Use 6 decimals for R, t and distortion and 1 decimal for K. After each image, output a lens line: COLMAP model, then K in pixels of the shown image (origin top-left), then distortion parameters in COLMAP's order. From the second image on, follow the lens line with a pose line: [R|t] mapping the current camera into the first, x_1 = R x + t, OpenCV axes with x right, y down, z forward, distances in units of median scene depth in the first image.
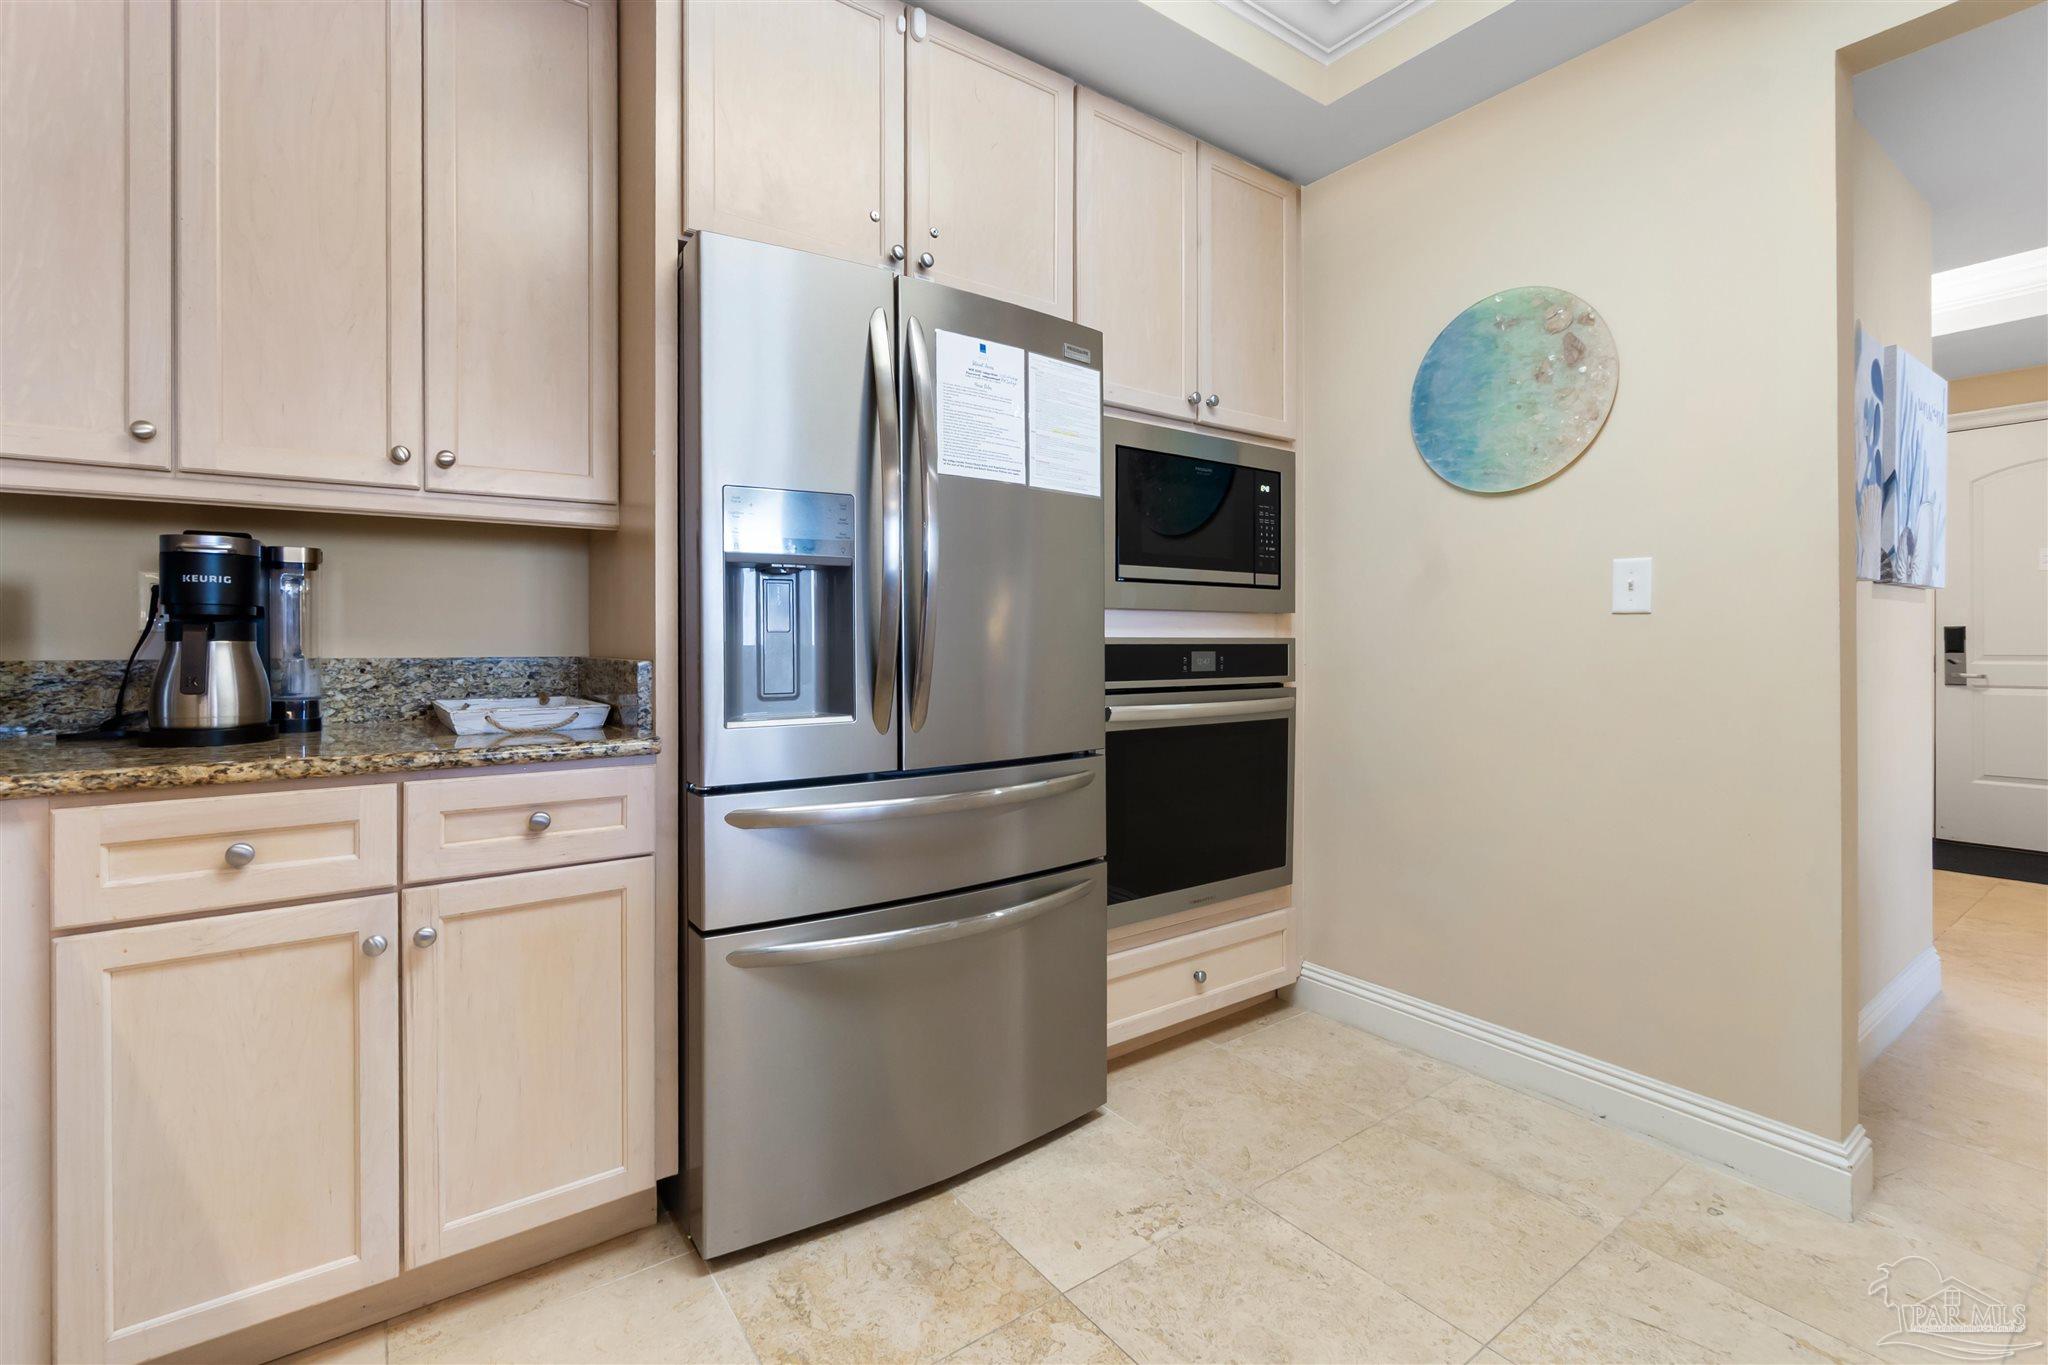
lens RADIAL K [[903.1, 0, 986.9], [0, 903.1, 642.5], [0, 0, 1]] dist [-0.007442, 0.000033]
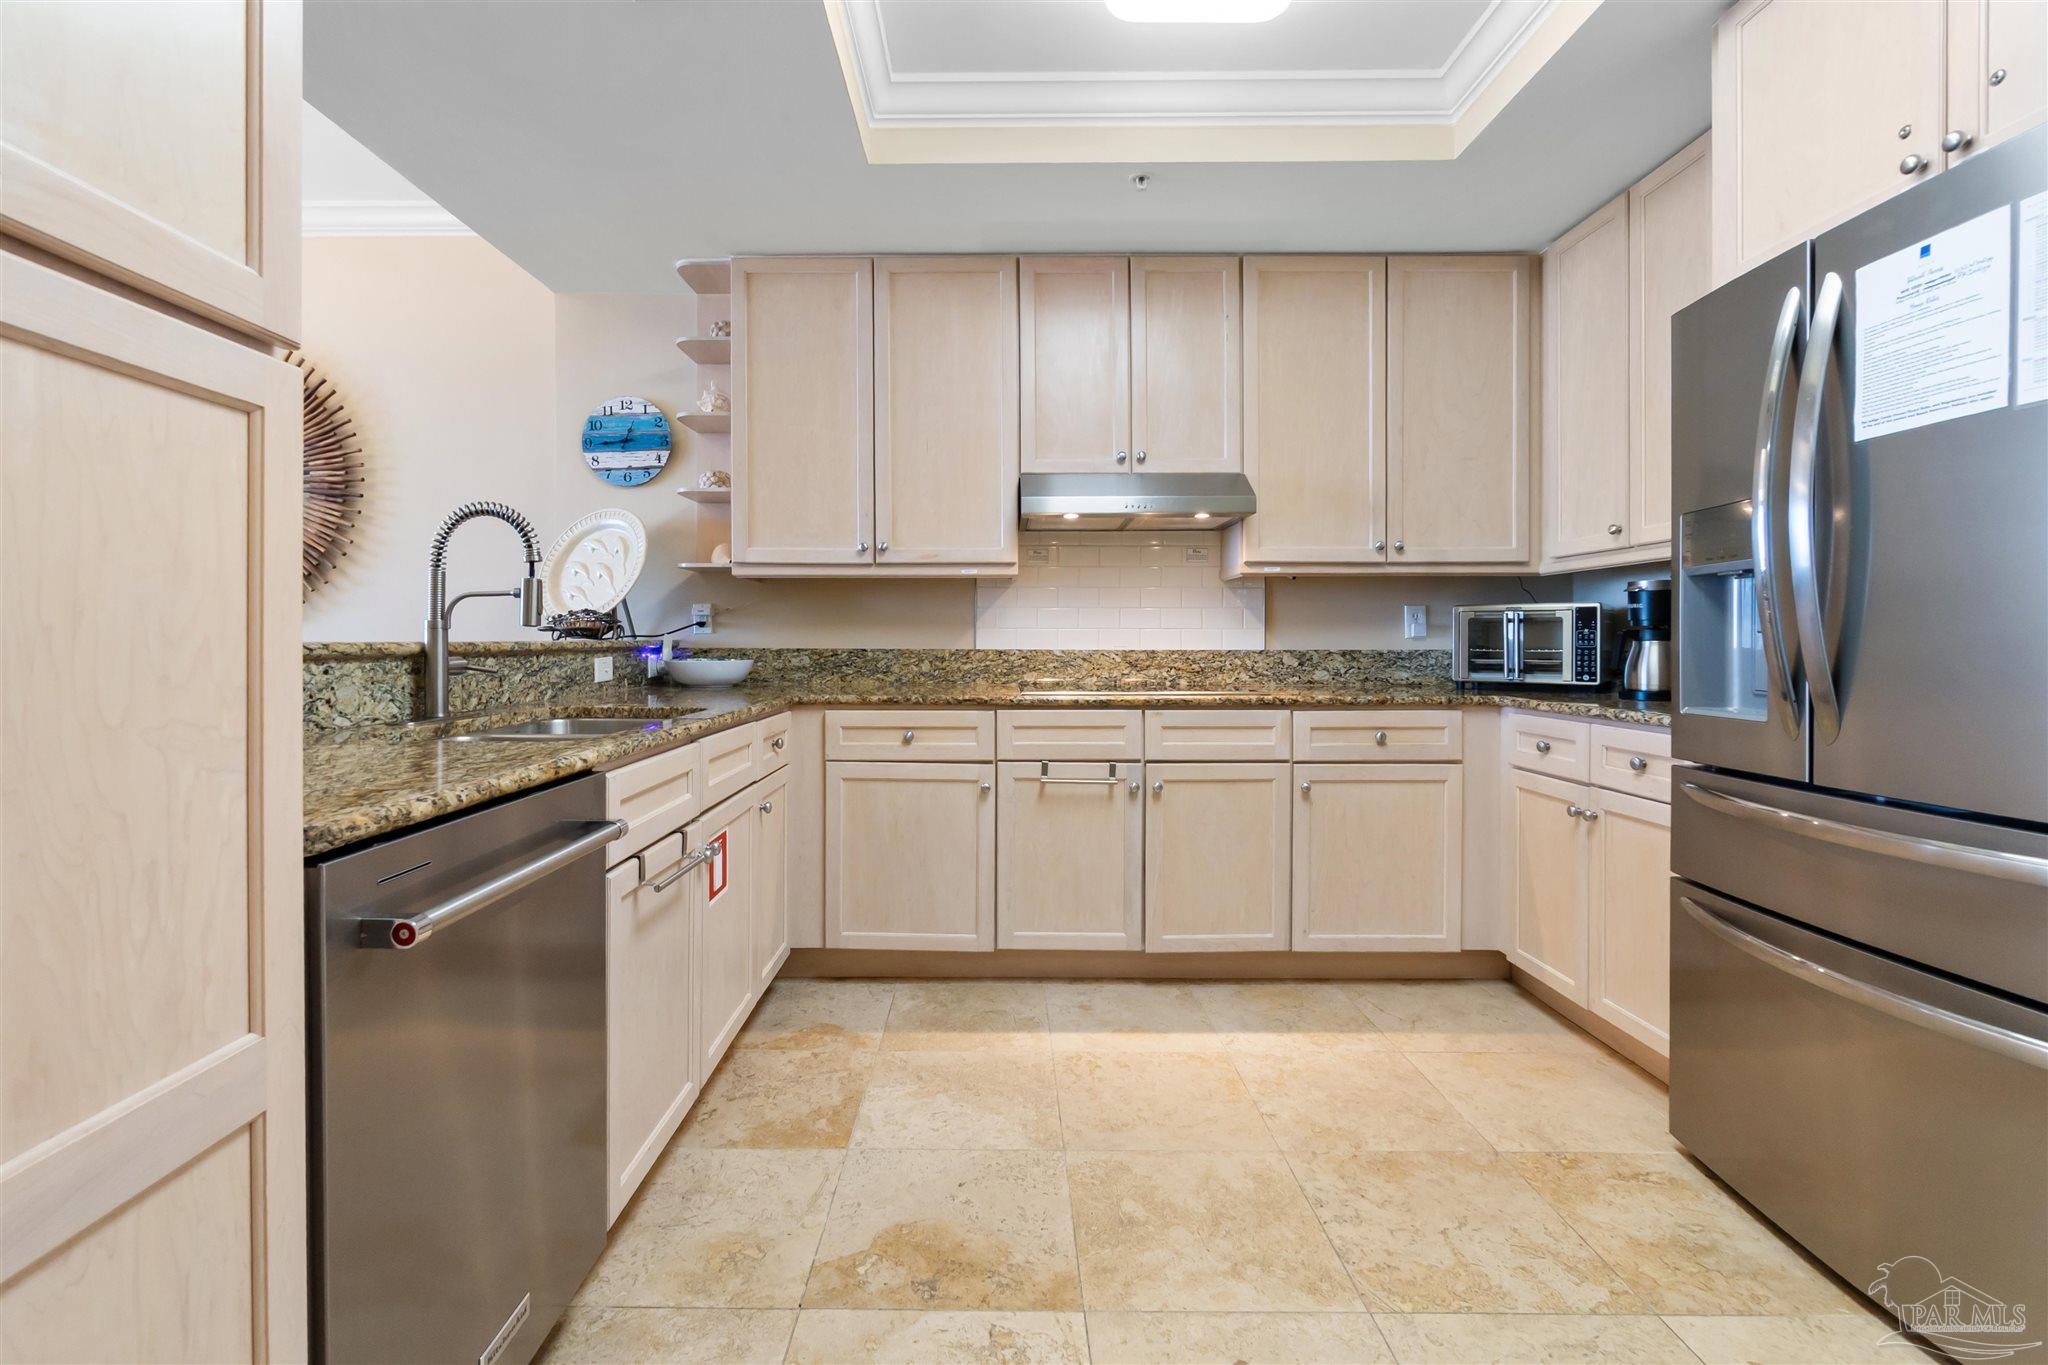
lens RADIAL K [[909.6, 0, 993.5], [0, 909.6, 634.5], [0, 0, 1]] dist [-0.005611, 0.000641]
pose [[-0.579282, -0.005220, -0.815110, 1.147790], [-0.000676, 0.999982, -0.005923, -0.002221], [0.815127, -0.002881, -0.579275, 0.871471]]
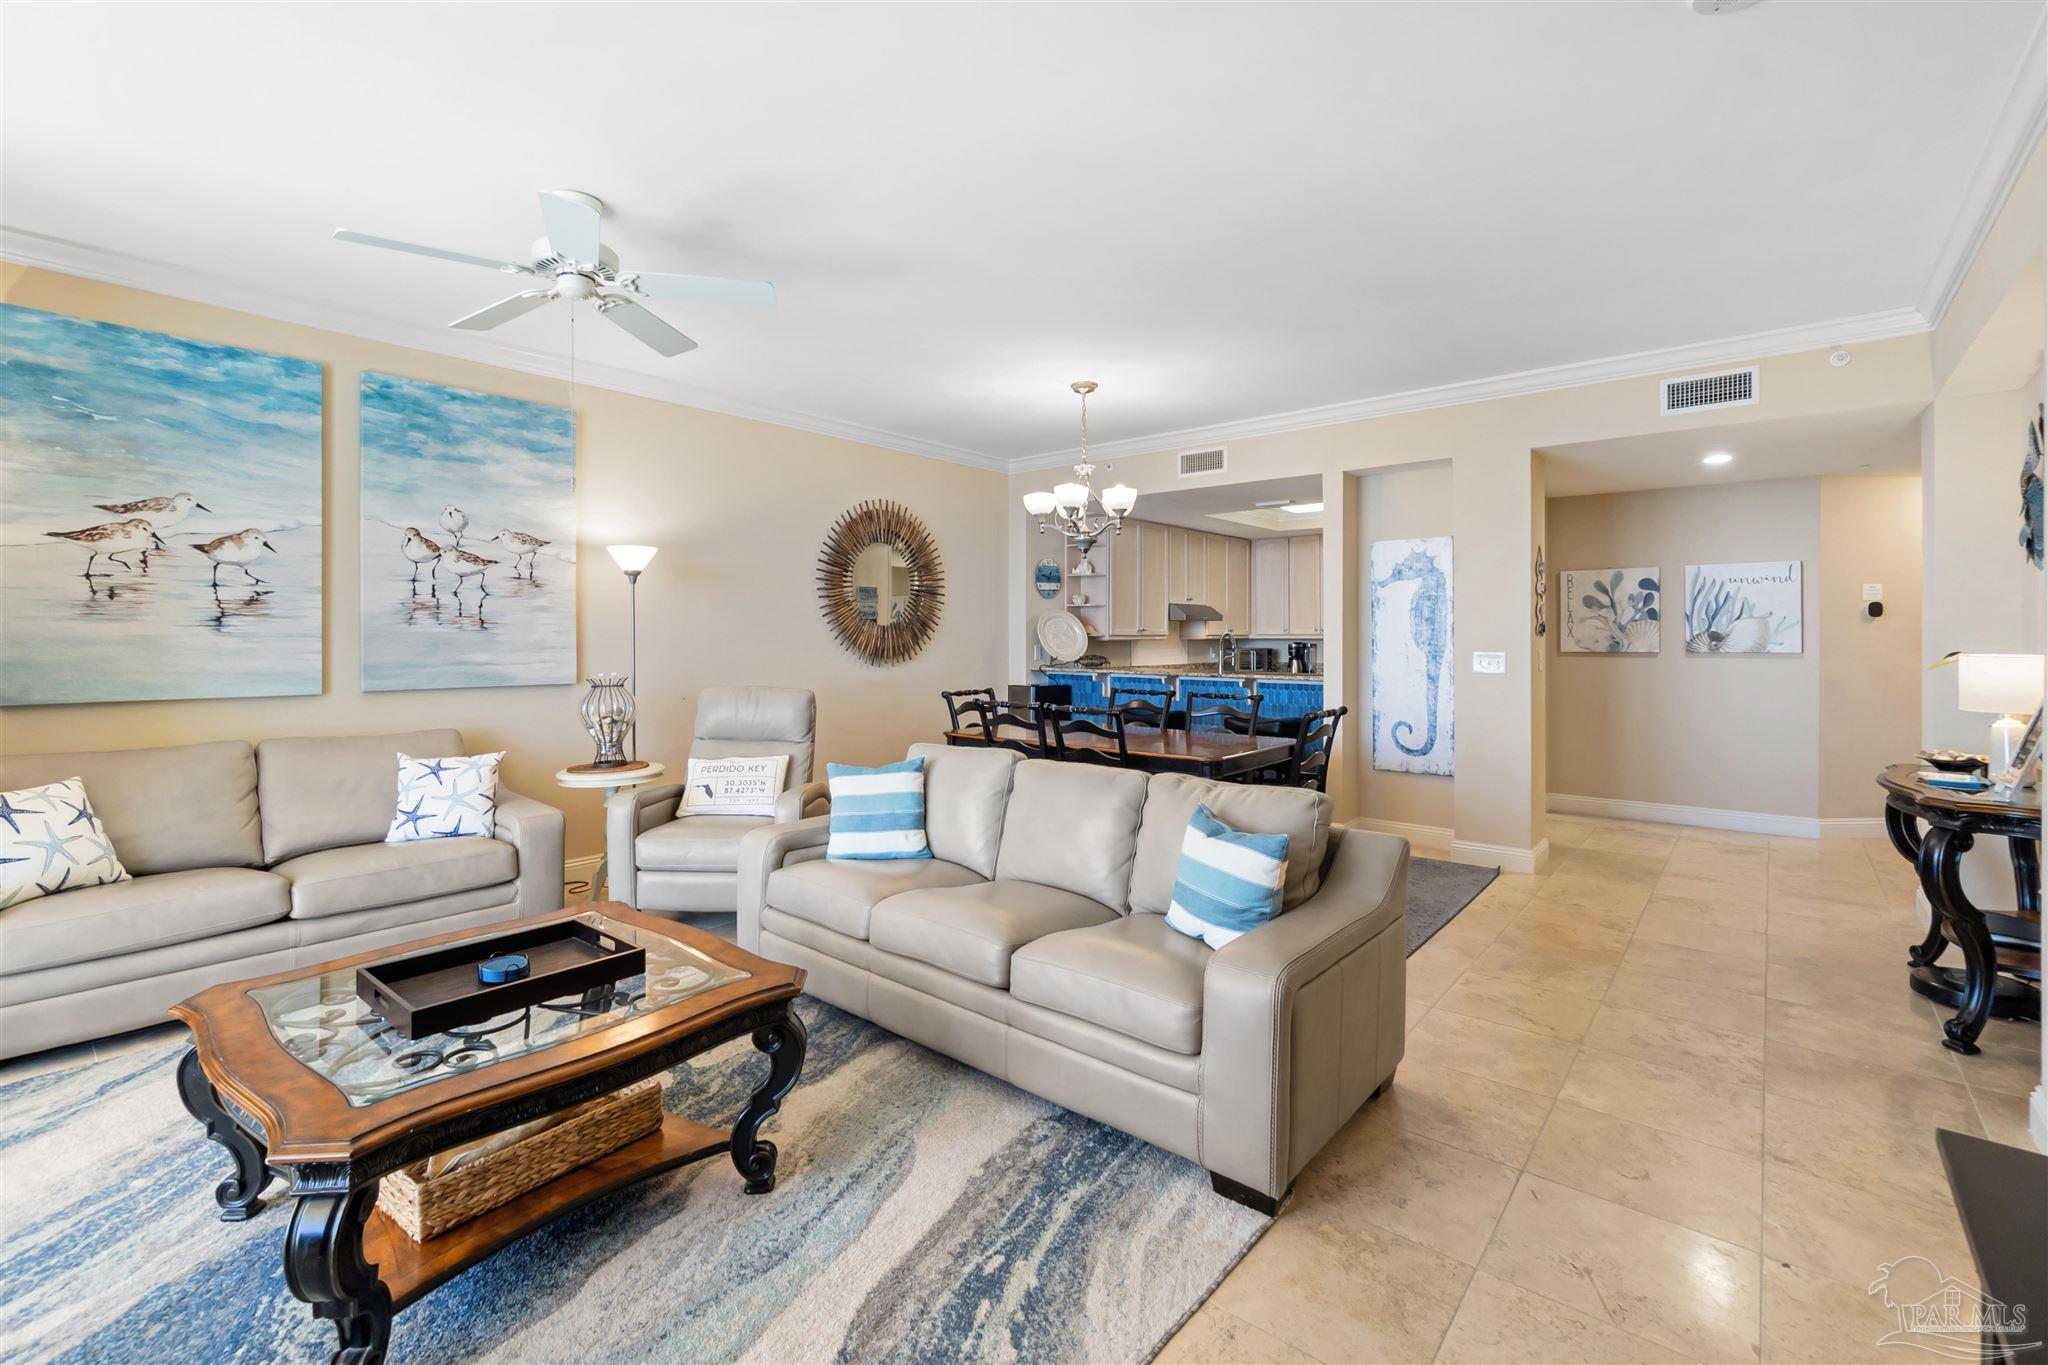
lens RADIAL K [[892.1, 0, 1011.5], [0, 892.1, 642.0], [0, 0, 1]] dist [-0.008755, 0.001609]
pose [[0.245611, 0.006439, -0.969347, 4.269999], [-0.000445, 0.999979, 0.006530, -0.153389], [0.969368, -0.001173, 0.245609, -2.247425]]
